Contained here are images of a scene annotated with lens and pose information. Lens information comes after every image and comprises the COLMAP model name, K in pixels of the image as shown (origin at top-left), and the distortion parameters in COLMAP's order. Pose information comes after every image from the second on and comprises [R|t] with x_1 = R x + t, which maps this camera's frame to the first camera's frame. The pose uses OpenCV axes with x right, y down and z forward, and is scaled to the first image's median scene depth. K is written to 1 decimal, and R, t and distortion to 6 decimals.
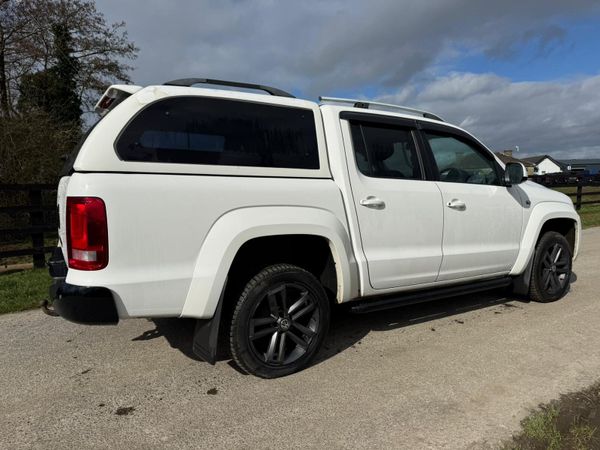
lens RADIAL K [[417.6, 0, 298.9], [0, 417.6, 239.0], [0, 0, 1]] dist [0.024737, -0.032683]
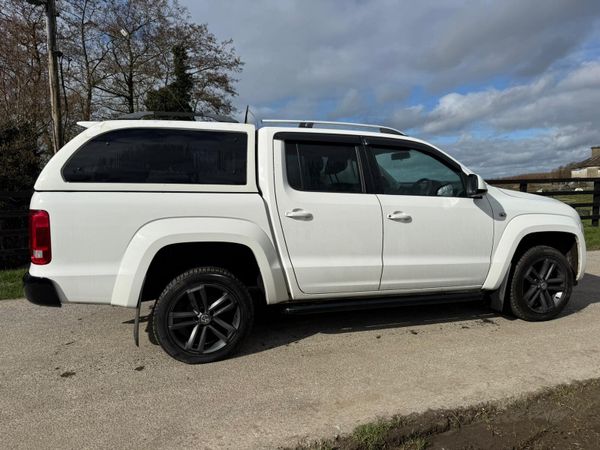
lens RADIAL K [[417.6, 0, 306.4], [0, 417.6, 230.7], [0, 0, 1]] dist [0.024737, -0.032683]
pose [[0.966642, 0.029001, -0.254484, 0.485127], [-0.033286, 0.999367, -0.012545, -0.032677], [0.253959, 0.020597, 0.966996, -0.056842]]
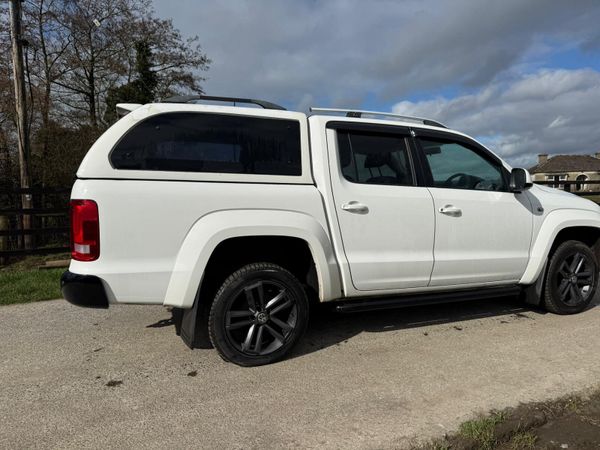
lens RADIAL K [[417.6, 0, 302.5], [0, 417.6, 238.2], [0, 0, 1]] dist [0.024737, -0.032683]
pose [[0.986744, 0.024730, -0.160388, 0.220314], [-0.026536, 0.999606, -0.009128, 0.003102], [0.160099, 0.013263, 0.987012, -0.056243]]
